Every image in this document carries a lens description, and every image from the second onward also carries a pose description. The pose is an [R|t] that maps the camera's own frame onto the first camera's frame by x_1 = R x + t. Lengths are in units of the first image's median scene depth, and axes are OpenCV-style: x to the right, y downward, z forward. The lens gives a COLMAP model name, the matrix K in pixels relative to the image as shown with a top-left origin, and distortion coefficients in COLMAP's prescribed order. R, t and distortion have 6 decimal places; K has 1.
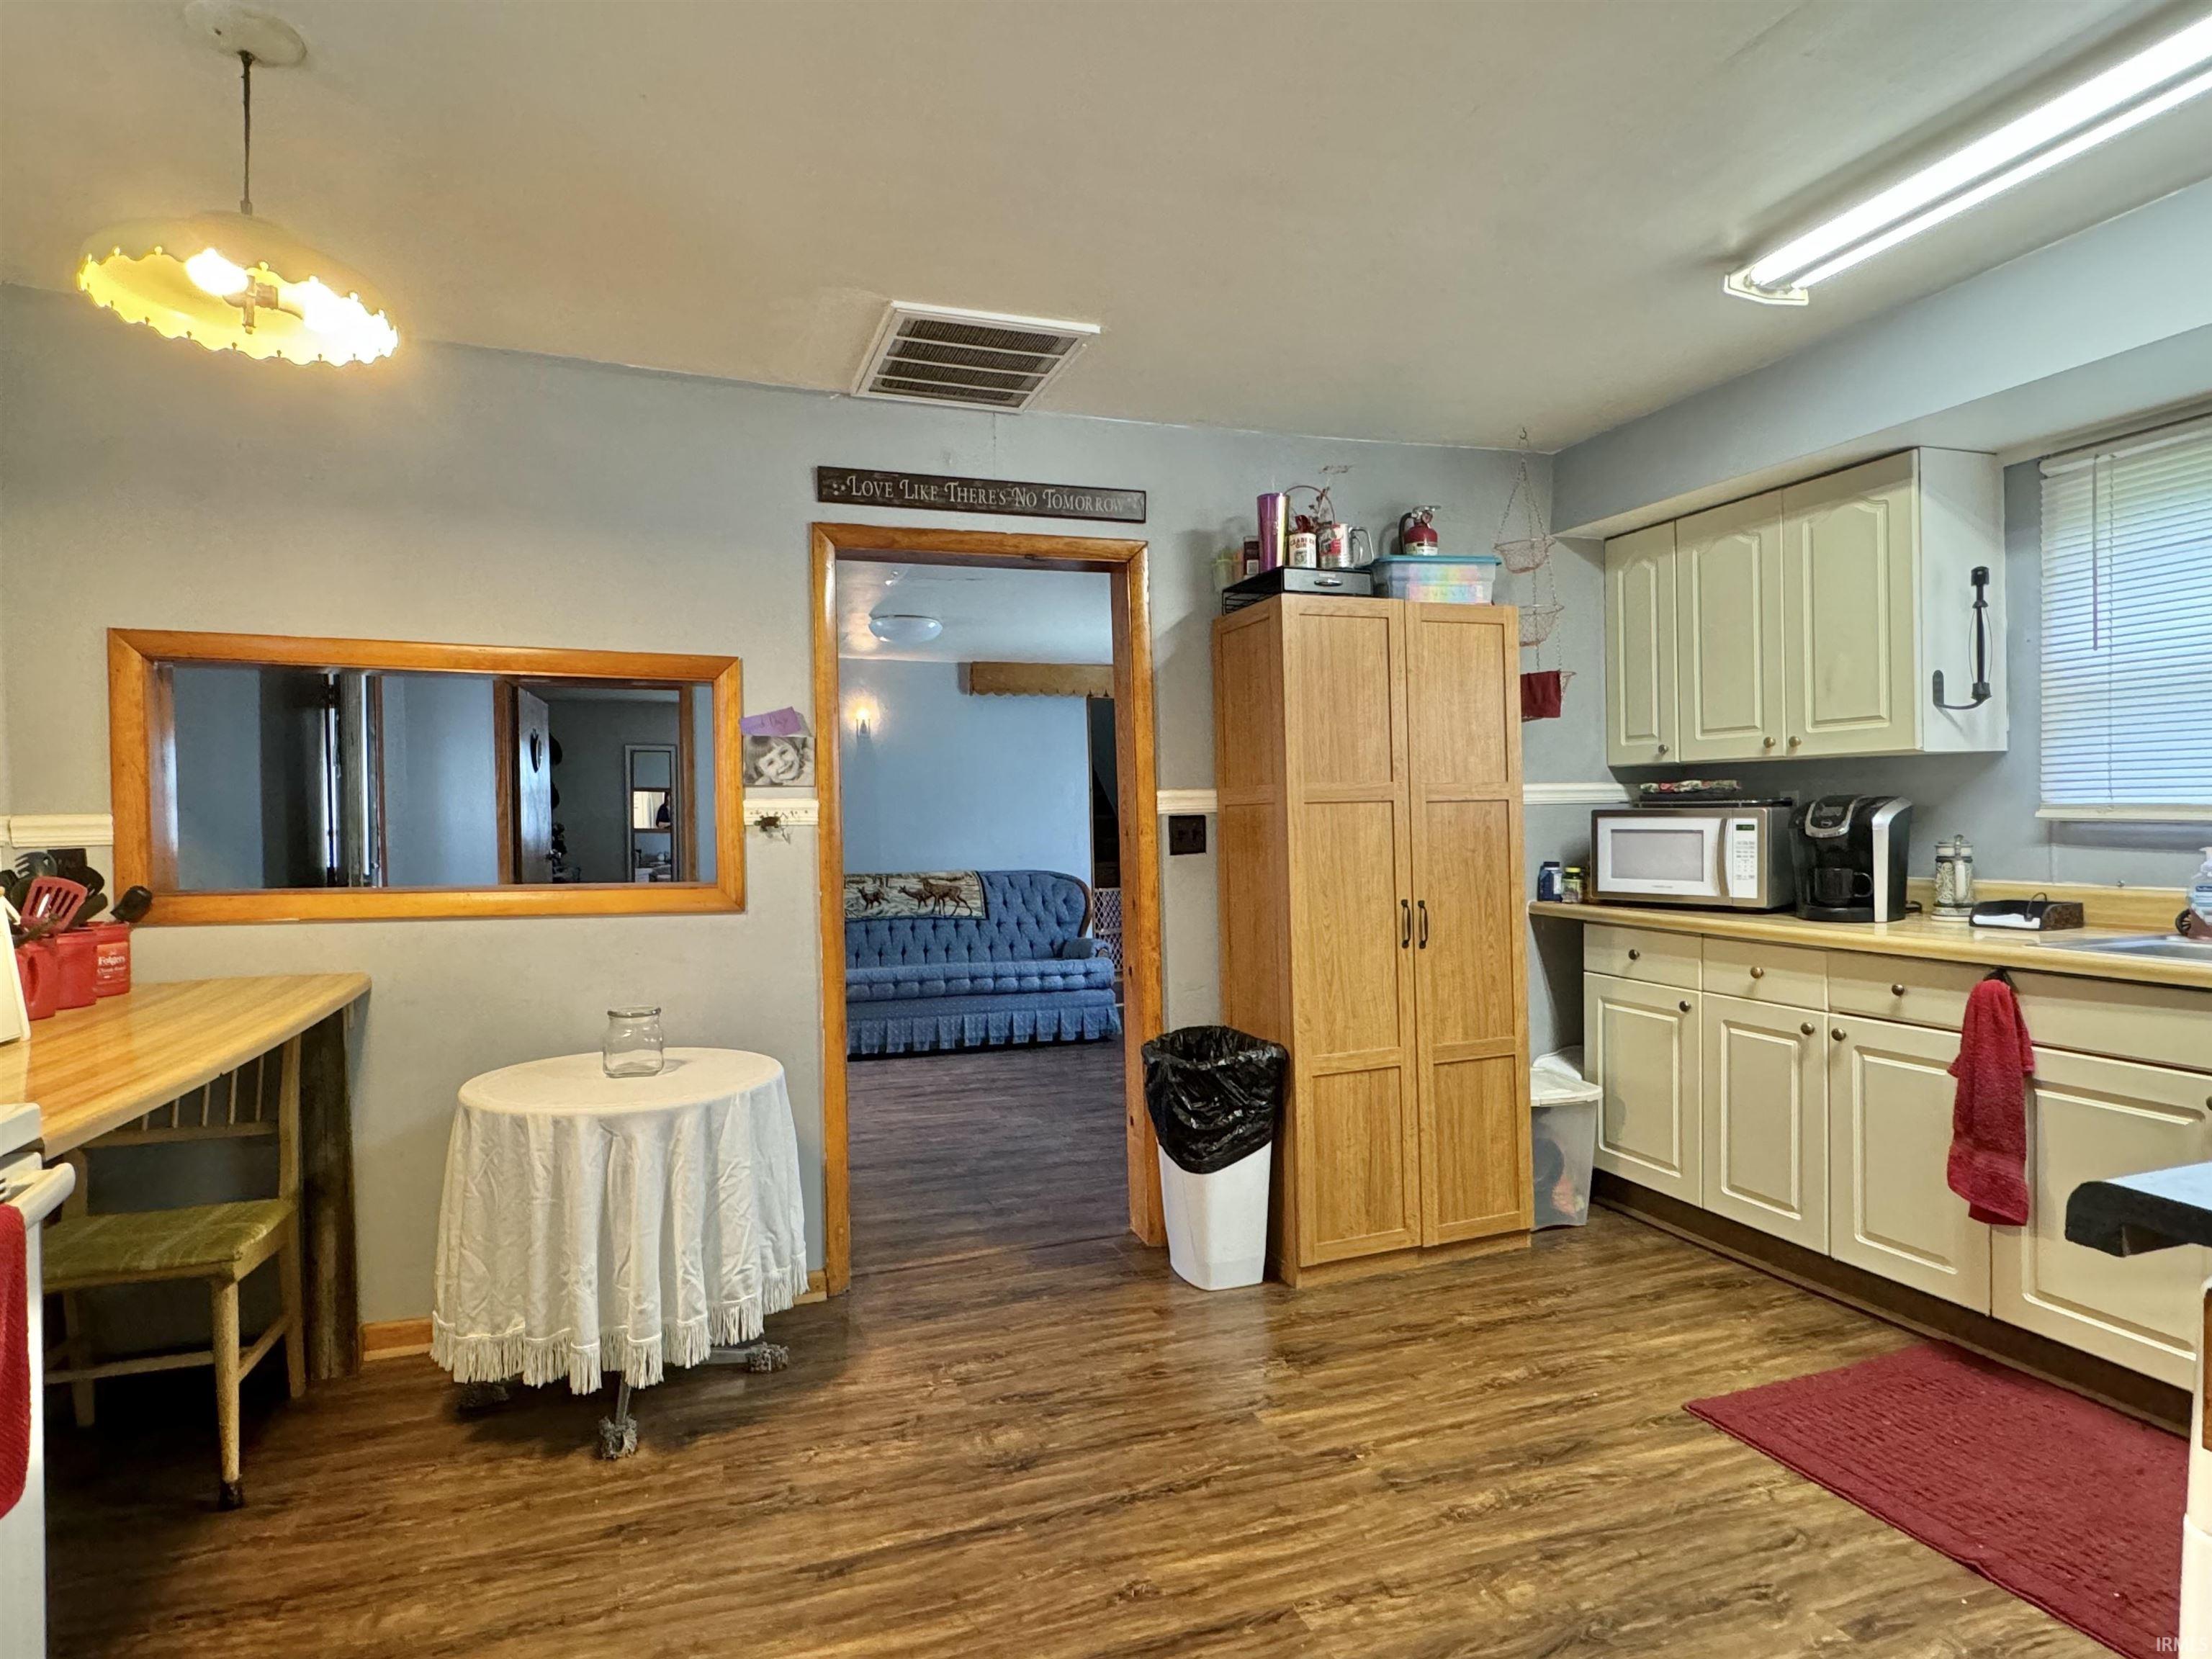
lens RADIAL K [[1204.4, 0, 1101.1], [0, 1204.4, 828.3], [0, 0, 1]] dist [-0.003216, 0.001193]
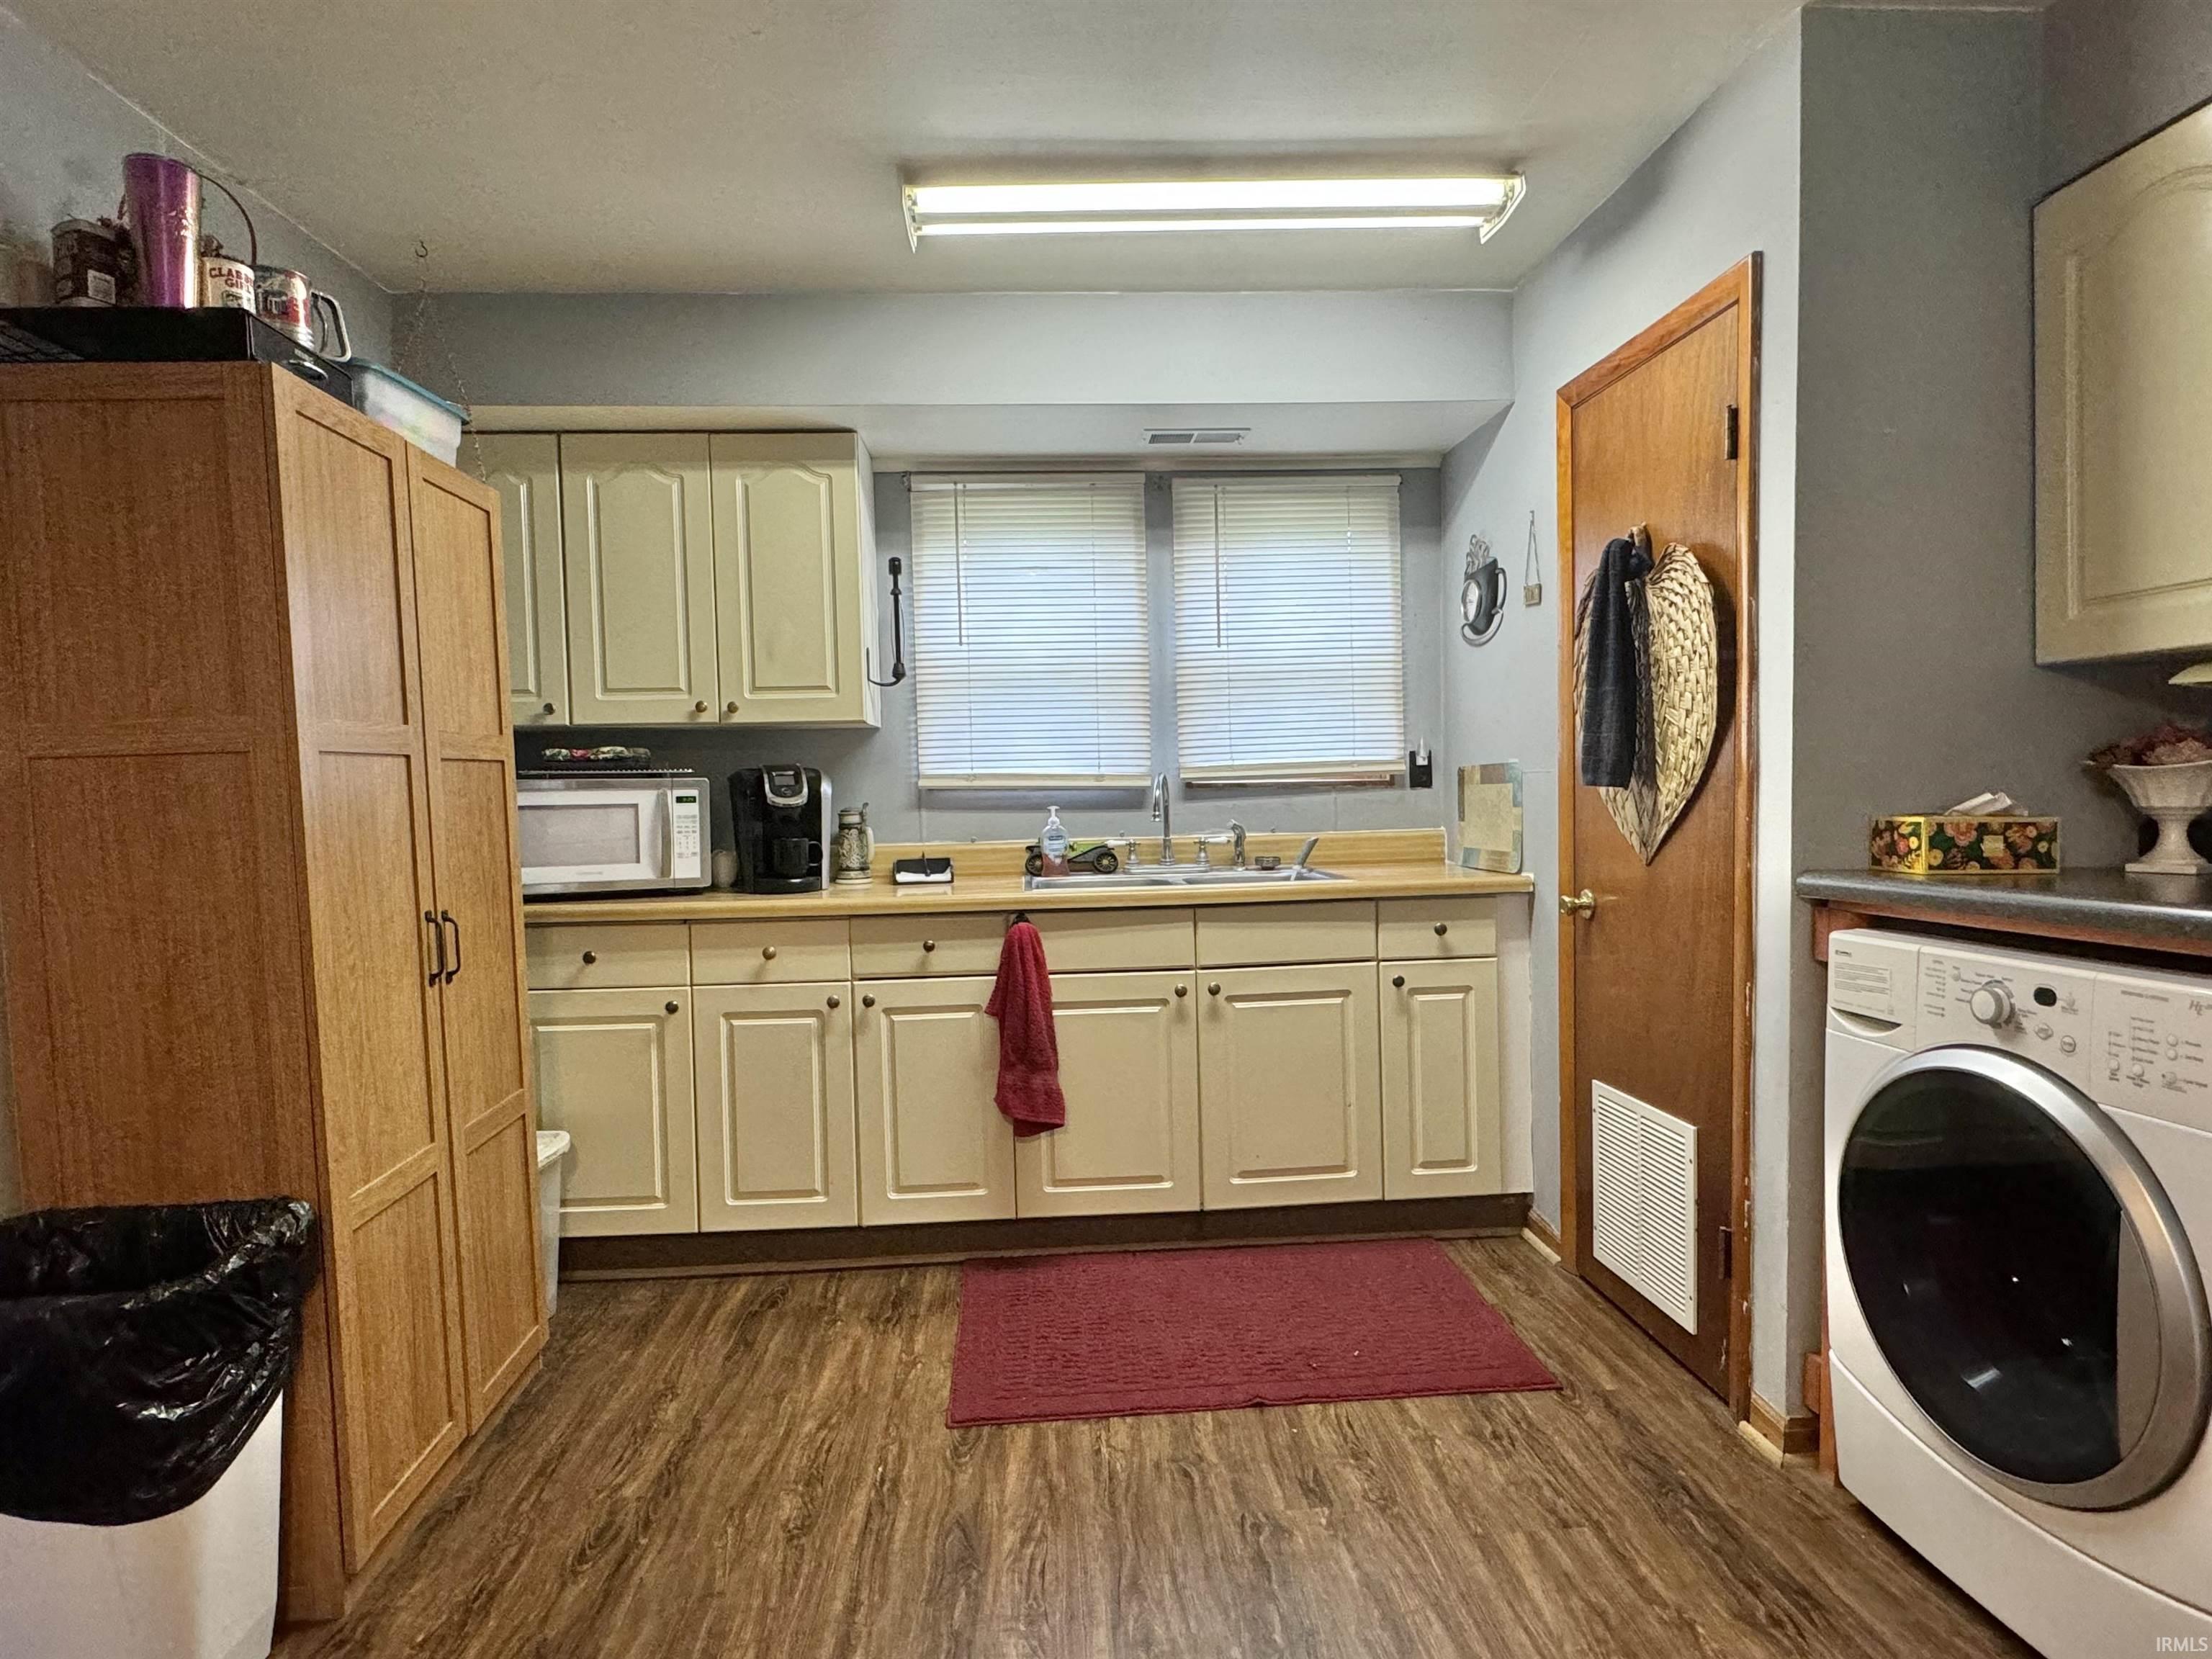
lens RADIAL K [[1204.4, 0, 1101.1], [0, 1204.4, 828.3], [0, 0, 1]] dist [-0.003216, 0.001193]
pose [[0.277101, -0.025787, 0.960495, -0.287576], [0.028871, 0.999412, 0.018503, 0.015449], [-0.960407, 0.022604, 0.277682, 0.530779]]
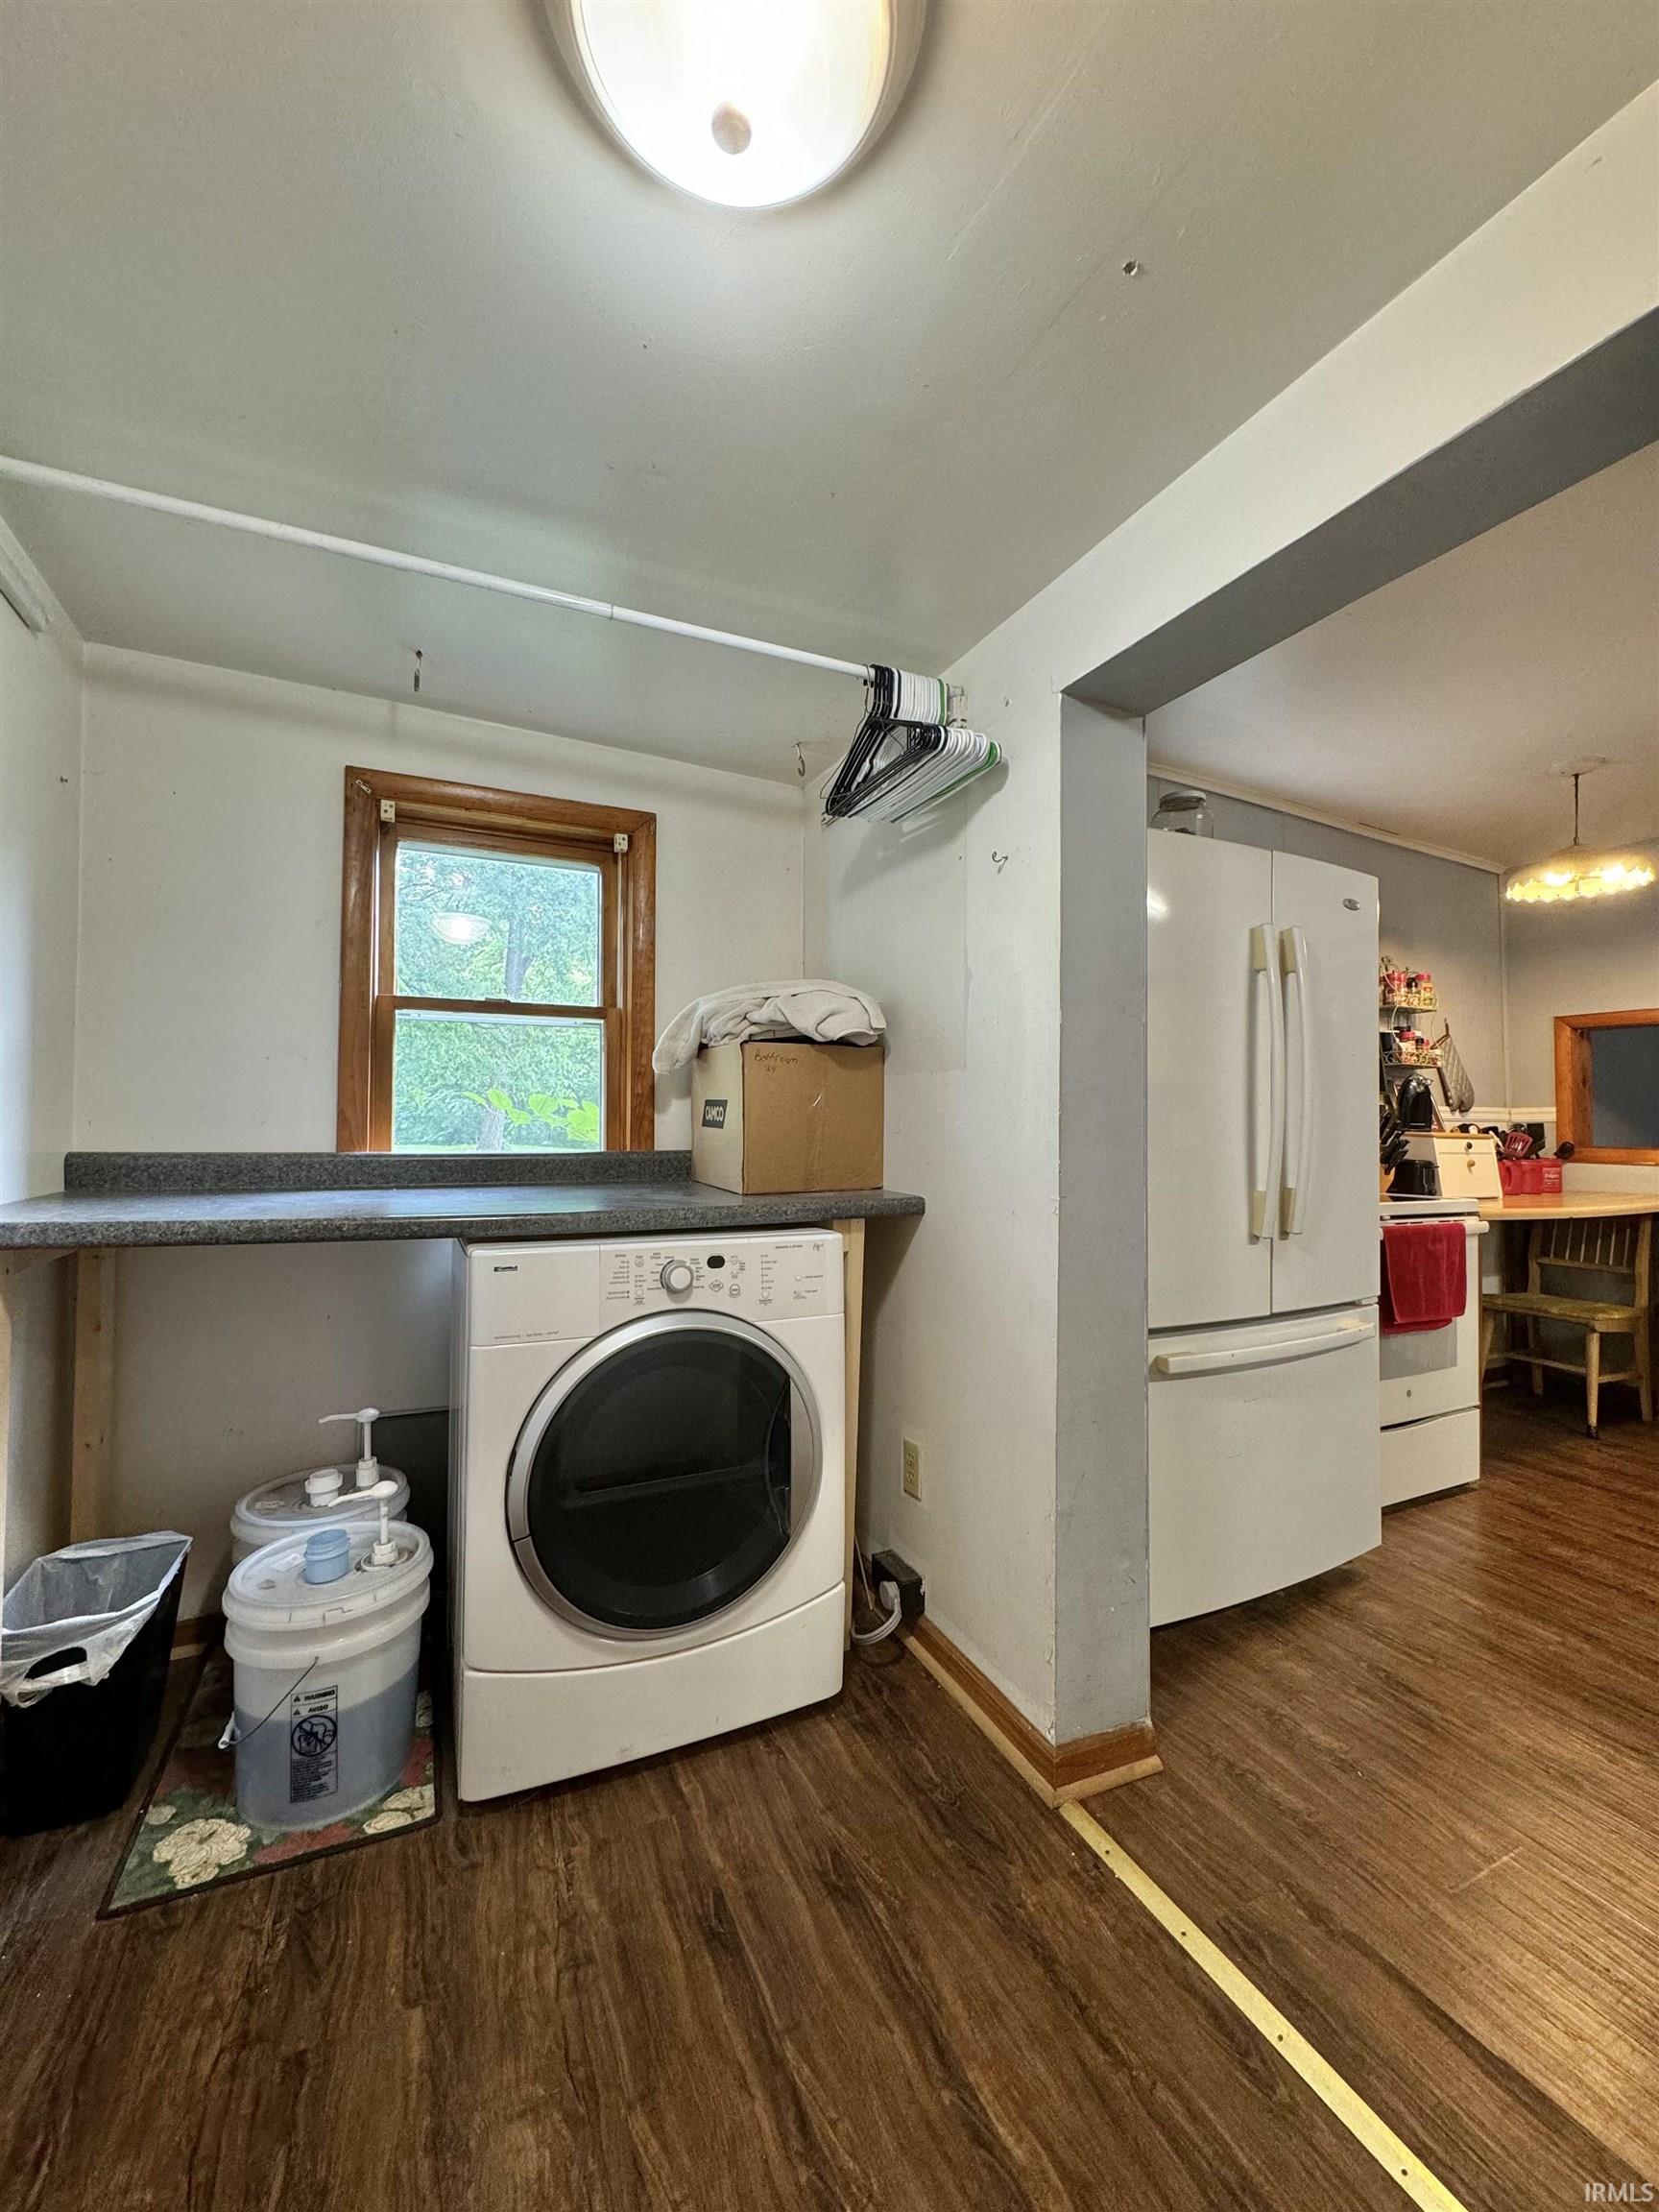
lens RADIAL K [[853.5, 0, 829.5], [0, 853.5, 1106.0], [0, 0, 1]] dist [0.000267, 0.000045]
pose [[0.106612, -0.003763, -0.994294, 0.380526], [-0.015388, 0.999867, -0.005434, 0.010975], [0.994182, 0.015879, 0.106540, -0.300503]]
